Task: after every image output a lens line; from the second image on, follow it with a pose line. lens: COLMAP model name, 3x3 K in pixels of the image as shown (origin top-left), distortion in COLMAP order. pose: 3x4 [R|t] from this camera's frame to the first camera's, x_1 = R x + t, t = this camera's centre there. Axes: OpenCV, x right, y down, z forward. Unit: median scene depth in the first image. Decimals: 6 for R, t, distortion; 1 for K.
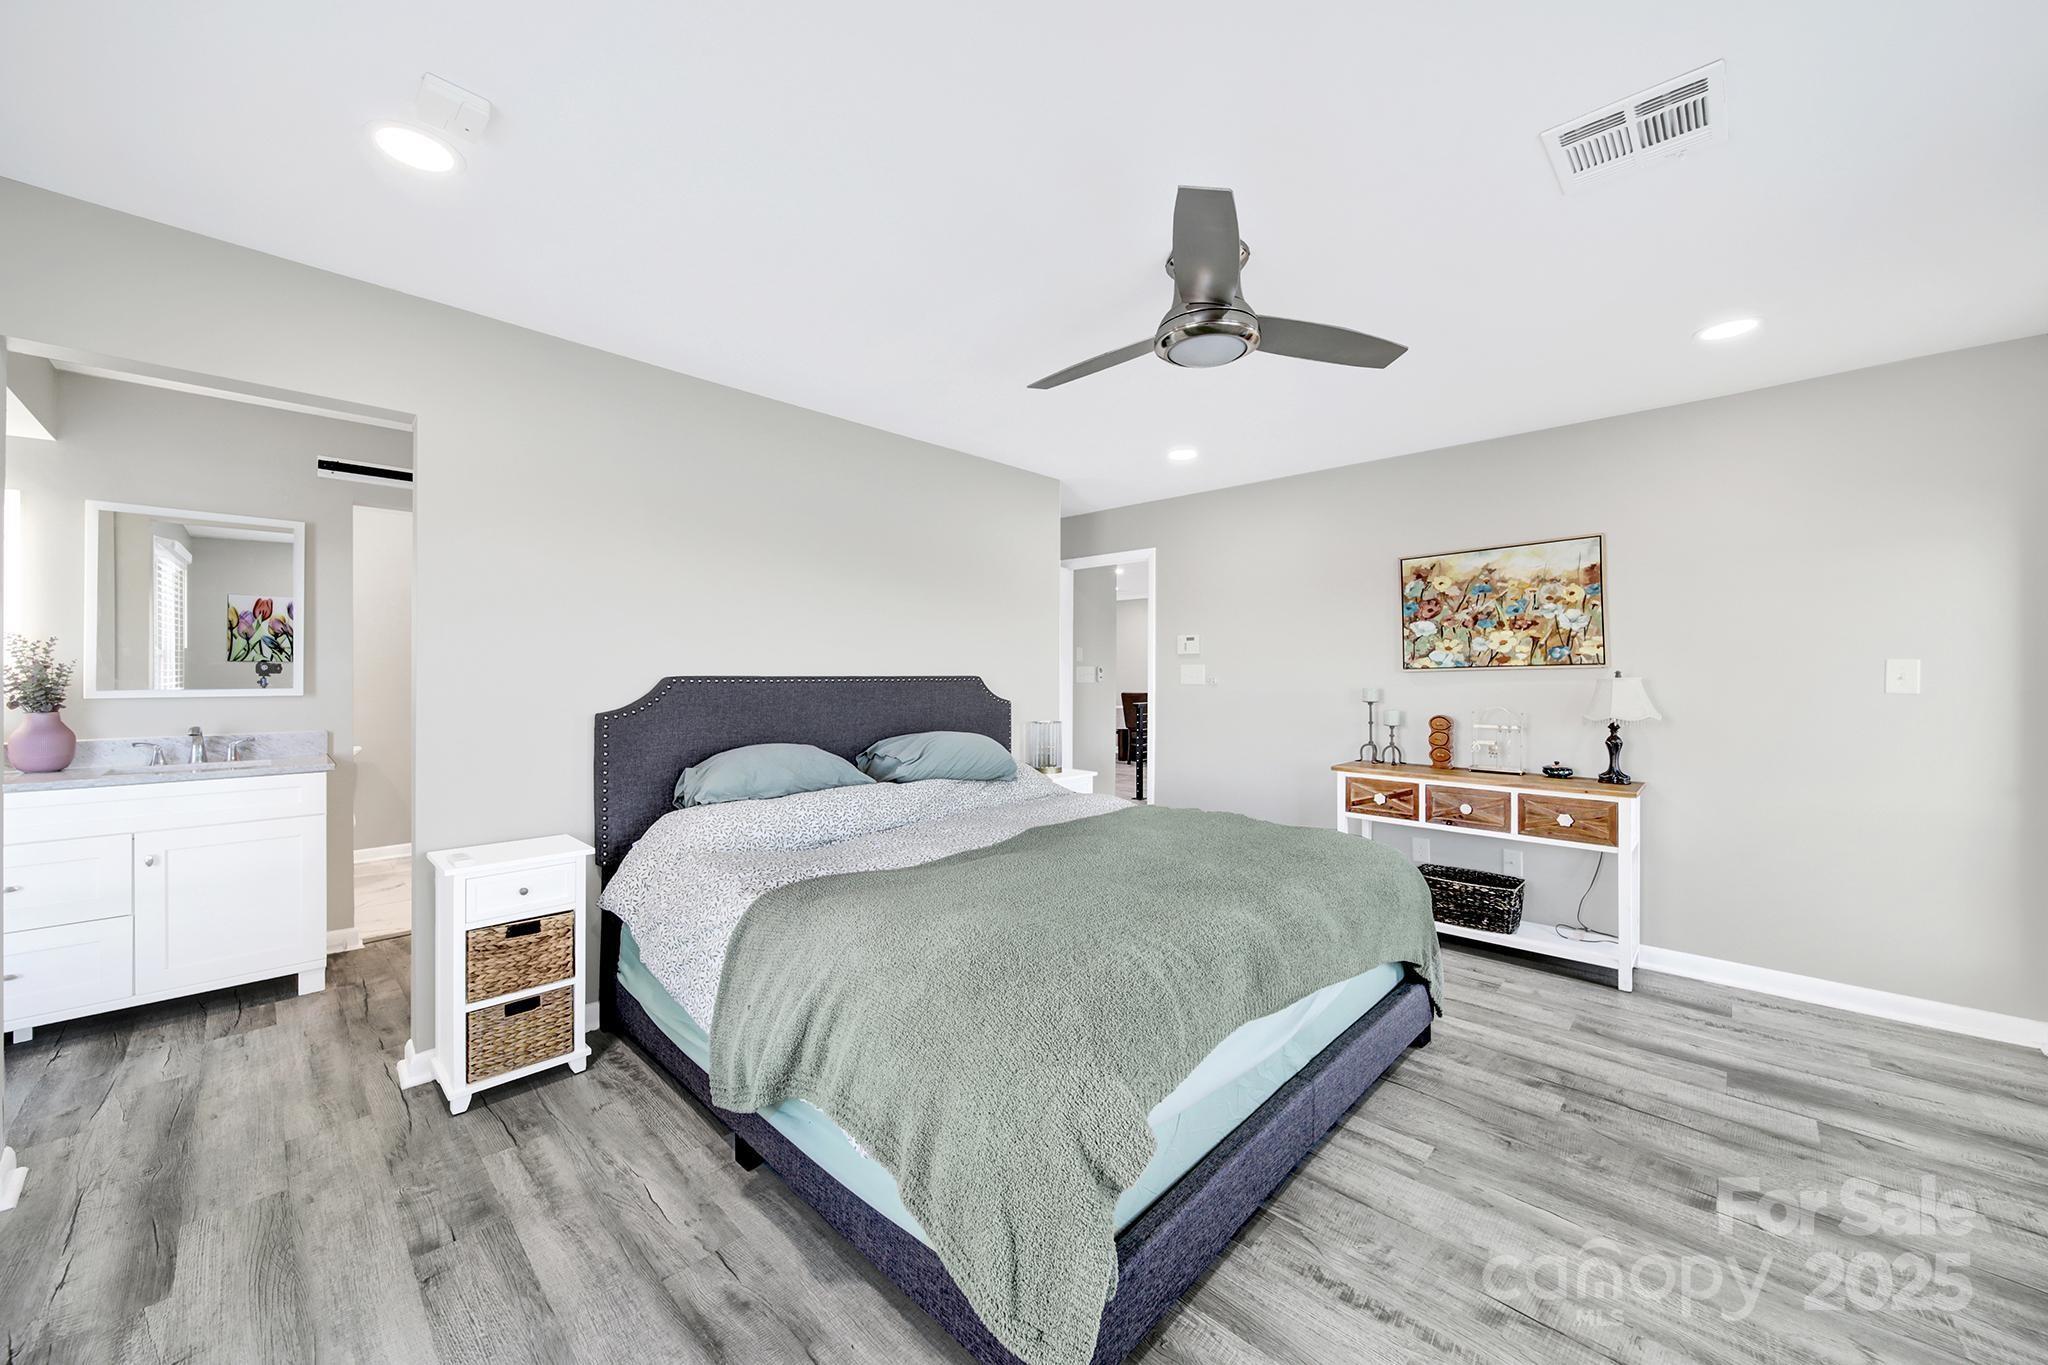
lens RADIAL K [[745.5, 0, 1026.5], [0, 745.5, 670.2], [0, 0, 1]] dist [-0.002453, -0.000503]
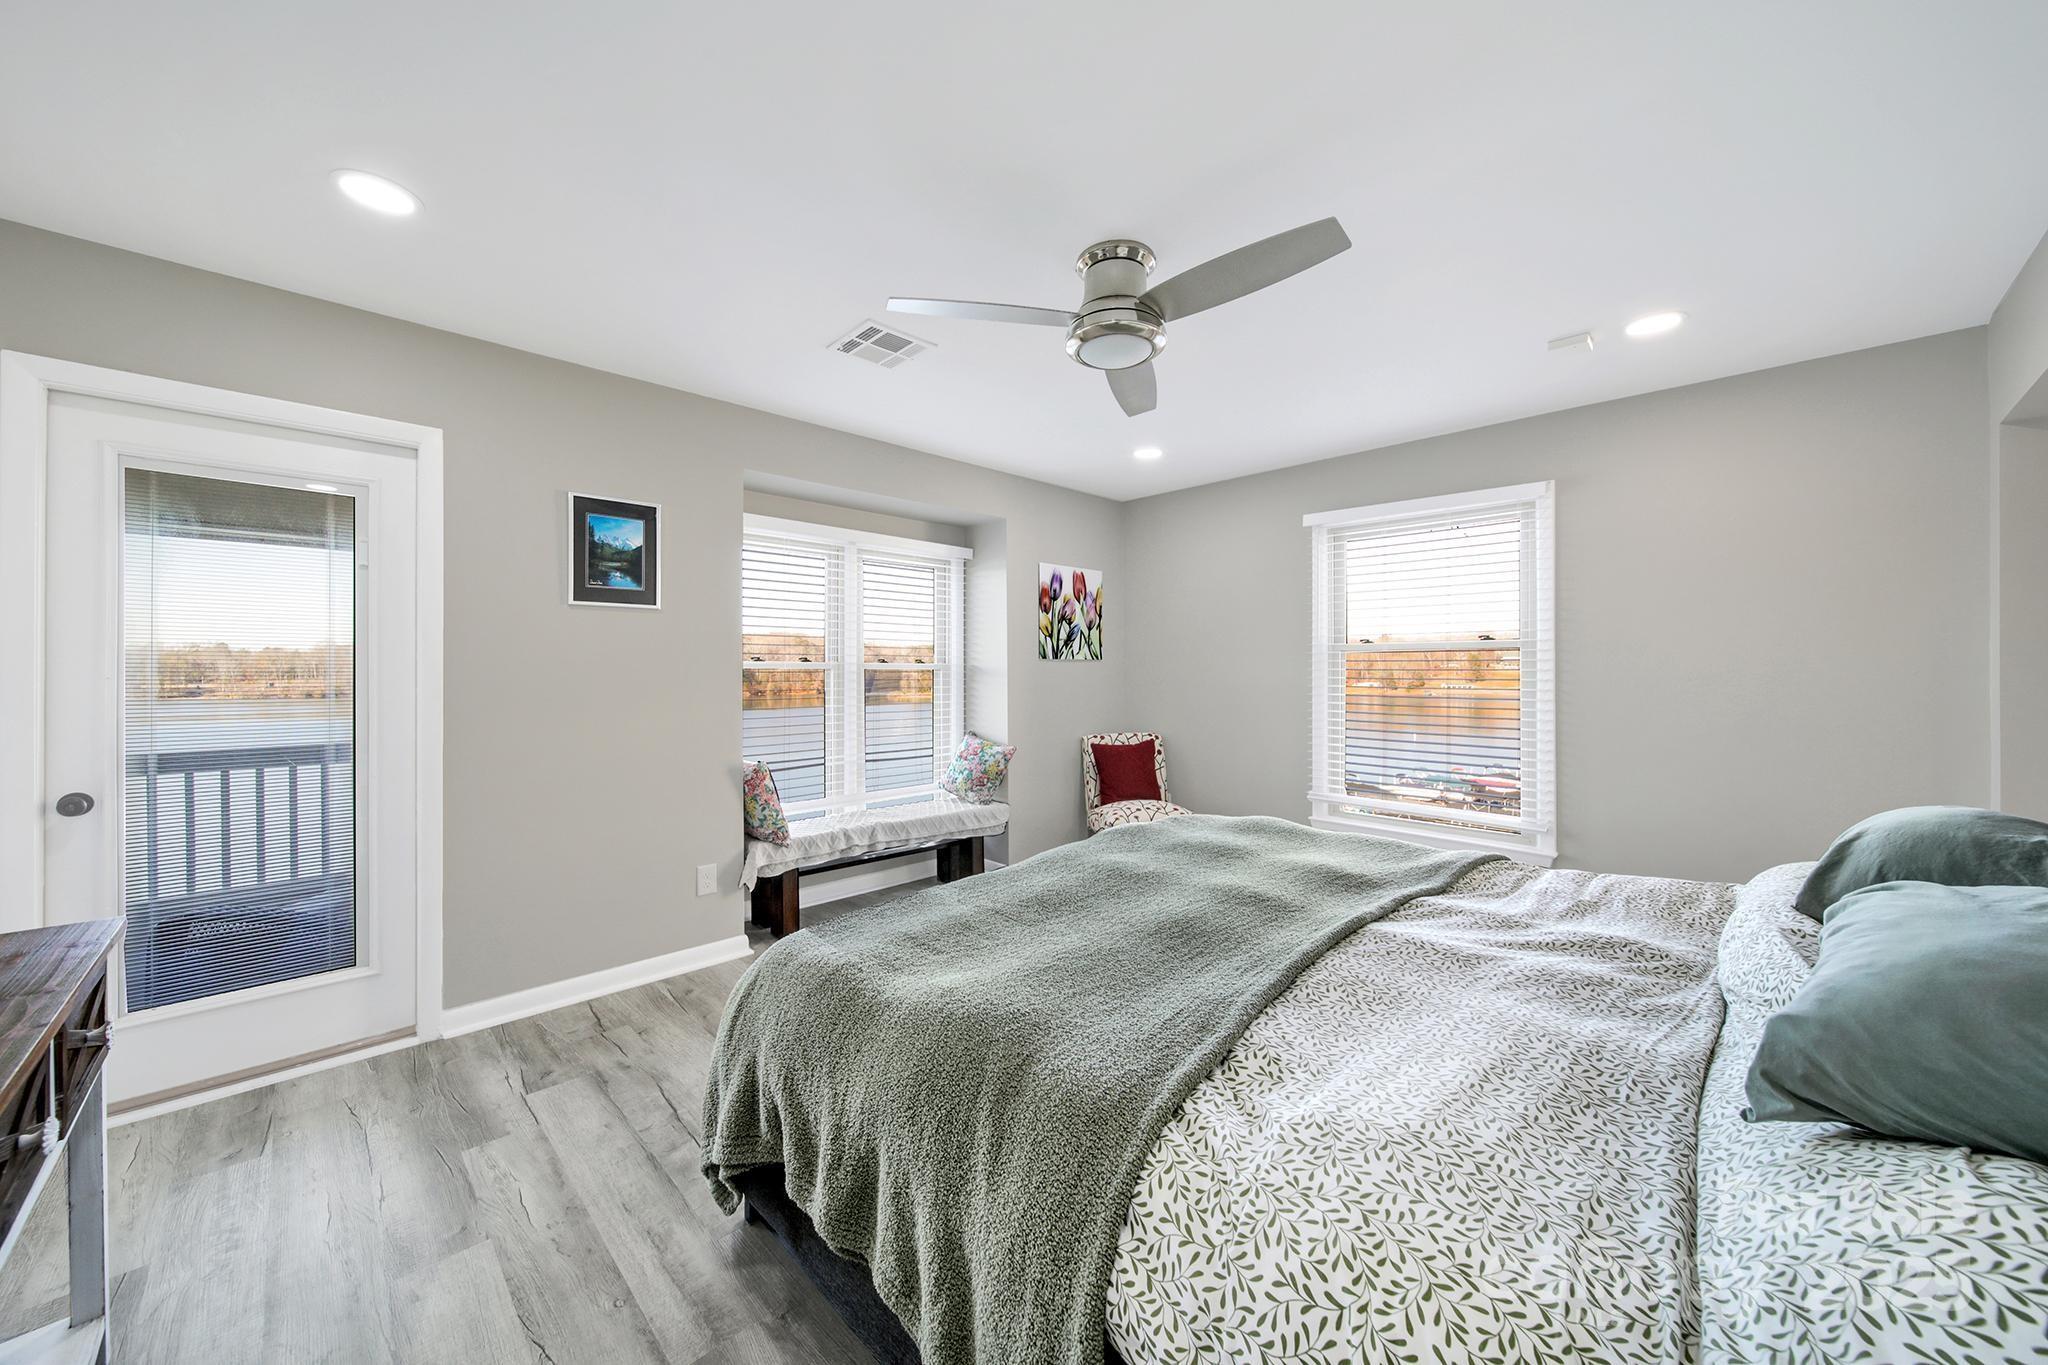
lens RADIAL K [[738.1, 0, 1017.9], [0, 738.1, 669.2], [0, 0, 1]] dist [0.000550, -0.002751]
pose [[-0.999686, 0.004263, 0.024710, 0.208979], [0.004034, 0.999949, -0.009292, 0.016682], [-0.024748, -0.009189, -0.999651, 1.196681]]
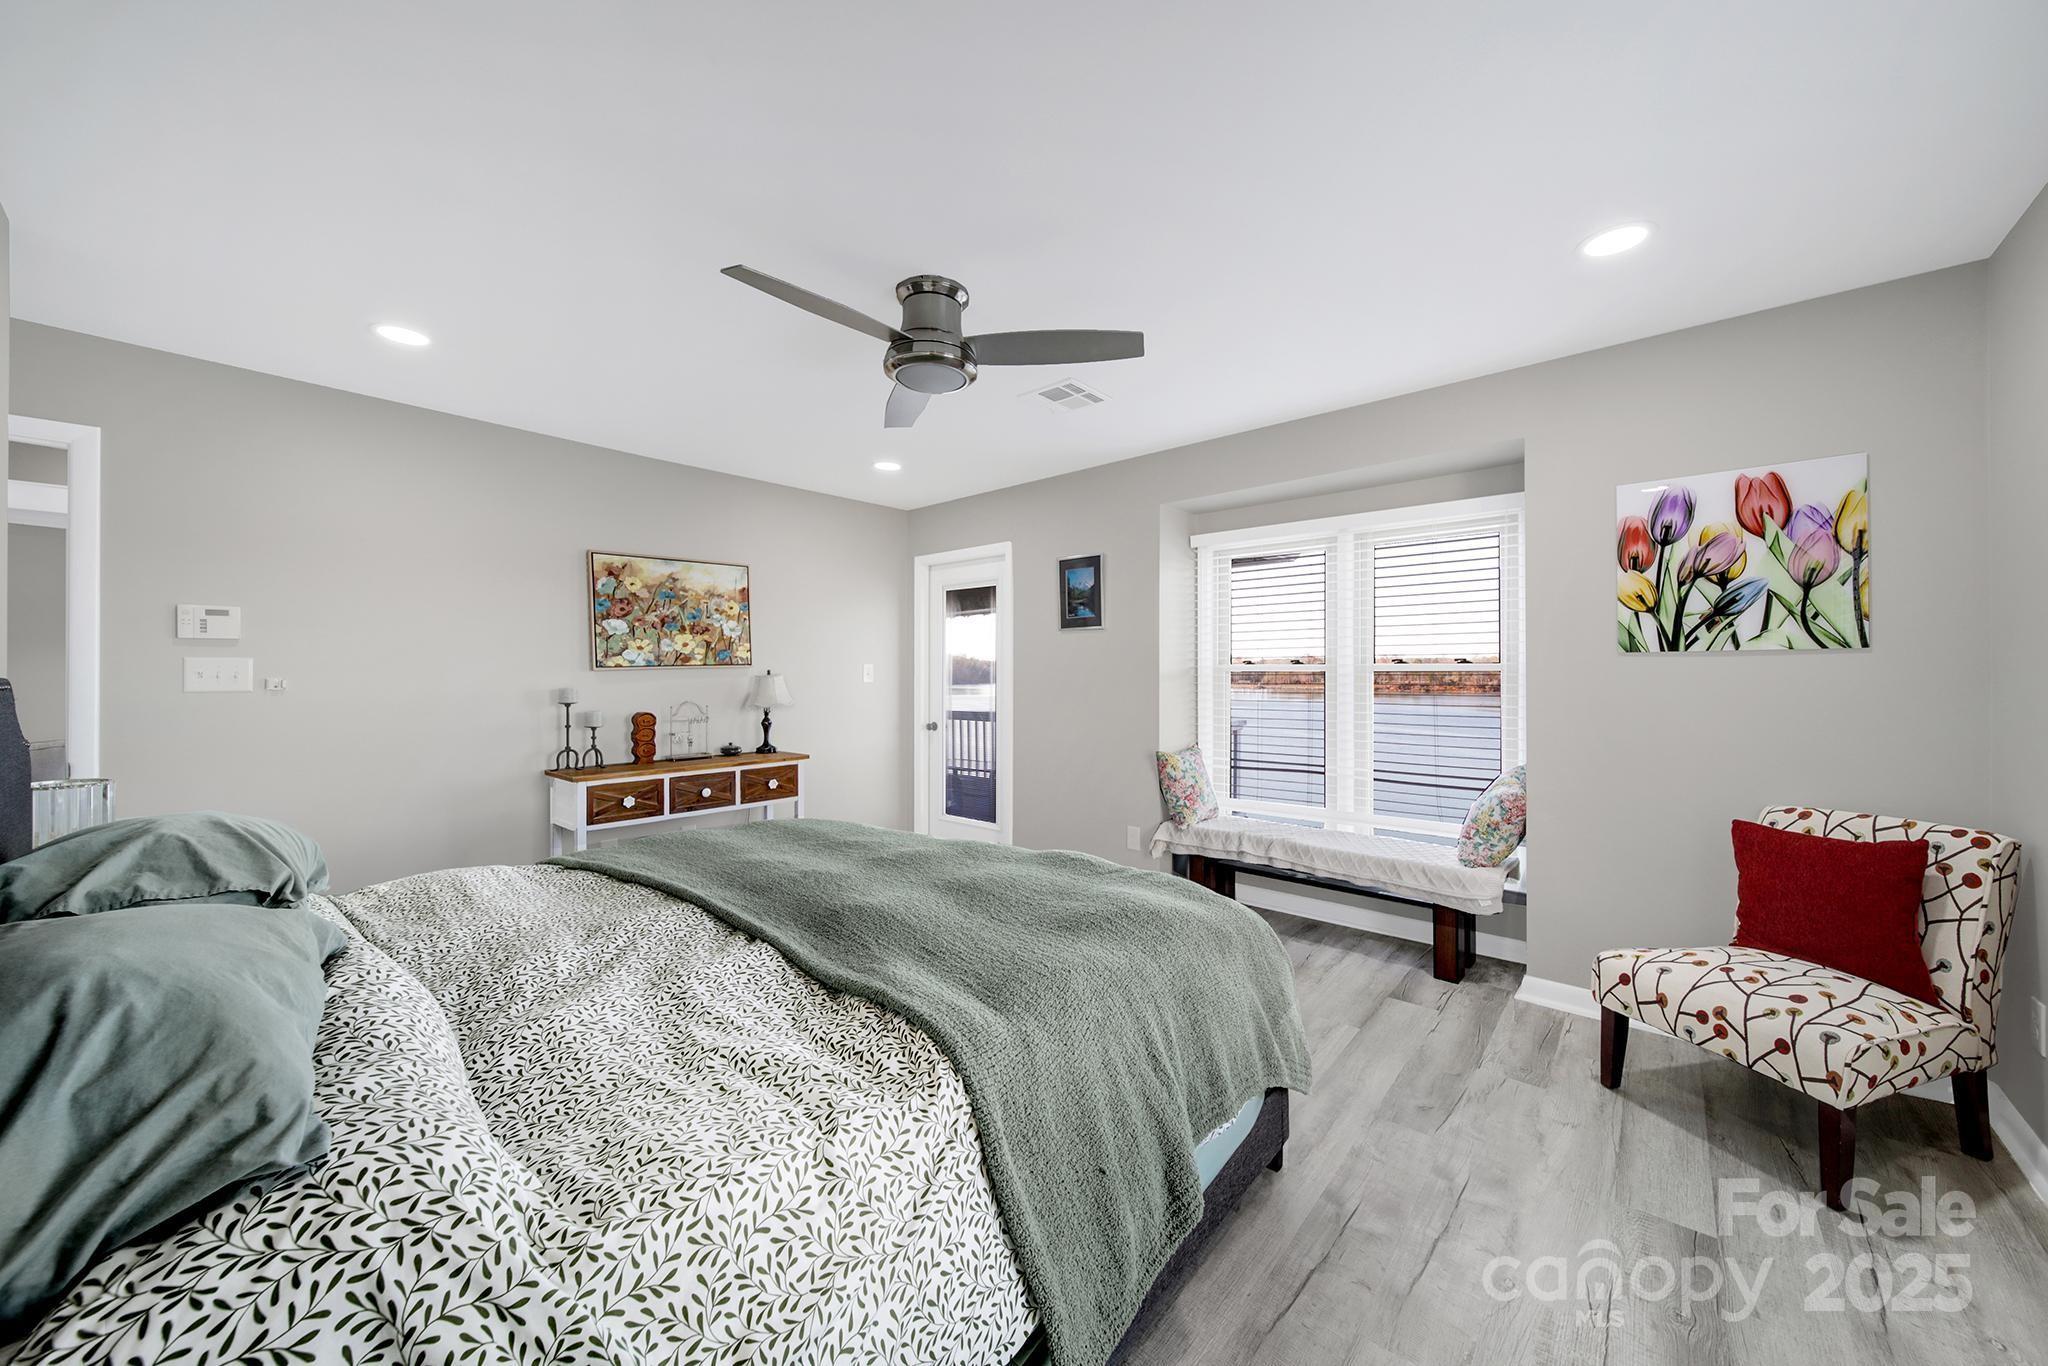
lens RADIAL K [[743.3, 0, 1014.7], [0, 743.3, 687.5], [0, 0, 1]] dist [-0.001696, -0.000523]
pose [[-0.048641, -0.017853, 0.998657, -0.515836], [0.000306, 0.999840, 0.017889, 0.007921], [-0.998816, 0.001176, -0.048628, 0.551916]]
